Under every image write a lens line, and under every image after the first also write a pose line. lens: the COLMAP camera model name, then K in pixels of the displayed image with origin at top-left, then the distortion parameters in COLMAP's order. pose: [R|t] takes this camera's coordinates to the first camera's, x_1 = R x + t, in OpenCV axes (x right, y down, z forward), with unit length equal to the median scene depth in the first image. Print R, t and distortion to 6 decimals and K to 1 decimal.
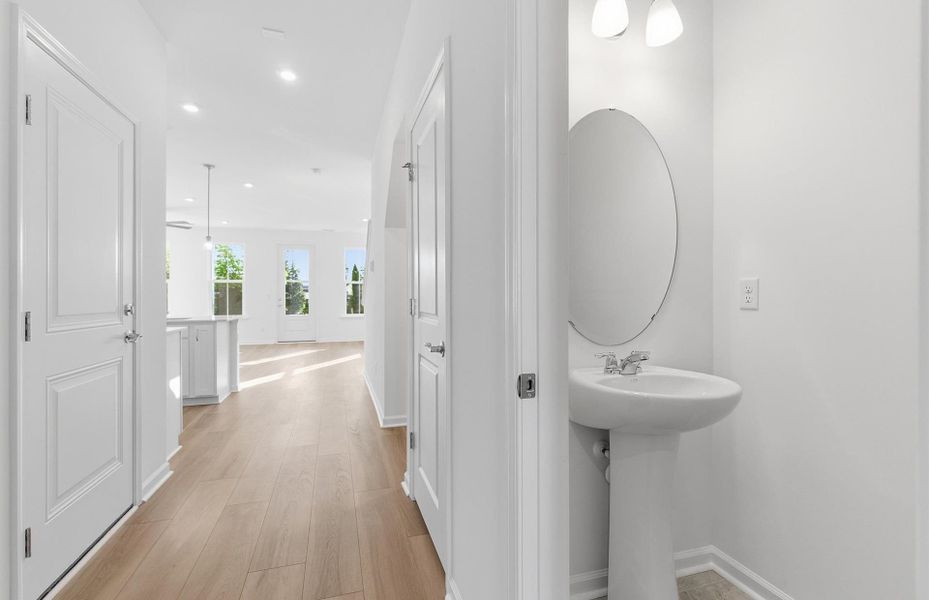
lens RADIAL K [[415.9, 0, 462.6], [0, 415.9, 297.6], [0, 0, 1]] dist [-0.000244, 0.000310]
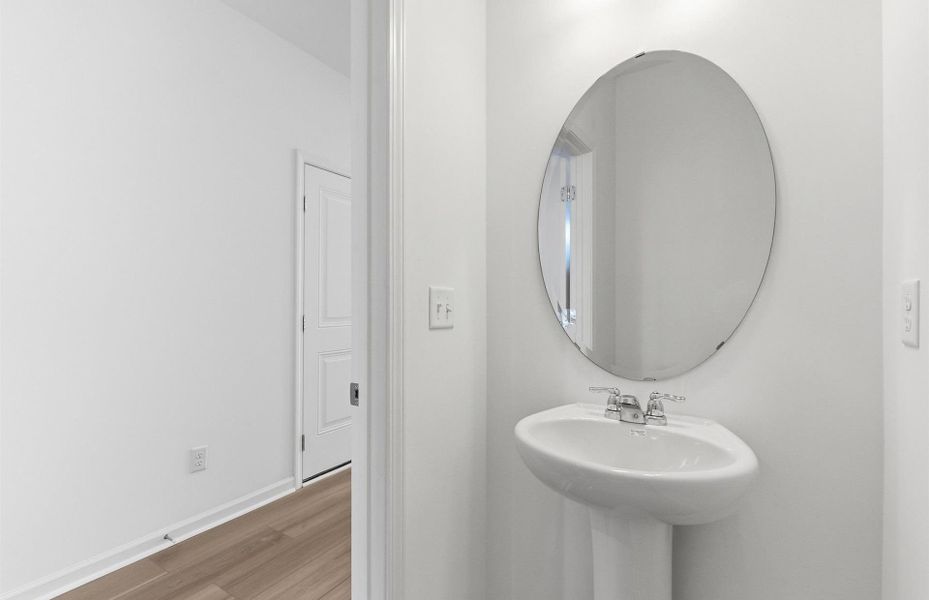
lens RADIAL K [[415.9, 0, 462.6], [0, 415.9, 297.6], [0, 0, 1]] dist [-0.000244, 0.000310]
pose [[0.660973, -0.007269, -0.750374, 0.720482], [-0.002191, 0.999930, -0.011616, -0.019503], [0.750406, 0.009322, 0.660911, 0.300254]]
